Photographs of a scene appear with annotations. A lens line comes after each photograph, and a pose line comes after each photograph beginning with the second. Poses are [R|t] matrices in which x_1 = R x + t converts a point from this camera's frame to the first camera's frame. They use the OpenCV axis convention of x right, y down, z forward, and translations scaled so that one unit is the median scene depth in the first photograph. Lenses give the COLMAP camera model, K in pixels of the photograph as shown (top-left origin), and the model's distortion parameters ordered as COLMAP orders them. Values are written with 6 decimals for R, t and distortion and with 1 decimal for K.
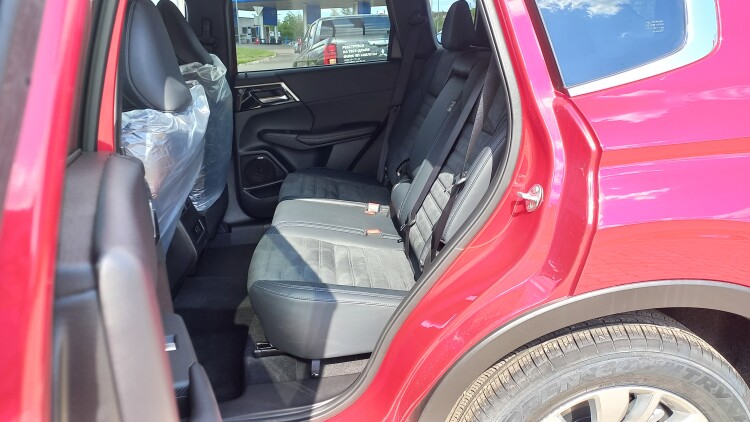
lens RADIAL K [[542.9, 0, 377.4], [0, 542.9, 212.4], [0, 0, 1]] dist [0.041418, -0.055249]
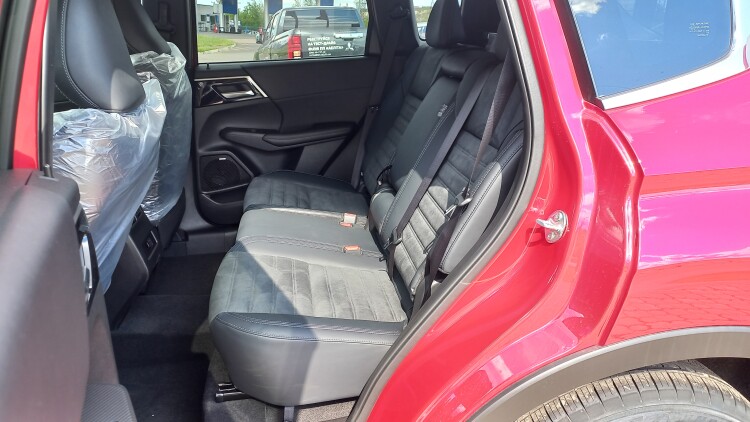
lens RADIAL K [[542.9, 0, 371.1], [0, 542.9, 210.1], [0, 0, 1]] dist [0.041418, -0.055249]
pose [[0.997731, 0.016263, 0.065337, -0.041679], [-0.016690, 0.999843, 0.005991, -0.039047], [-0.065229, -0.007068, 0.997845, 0.126783]]
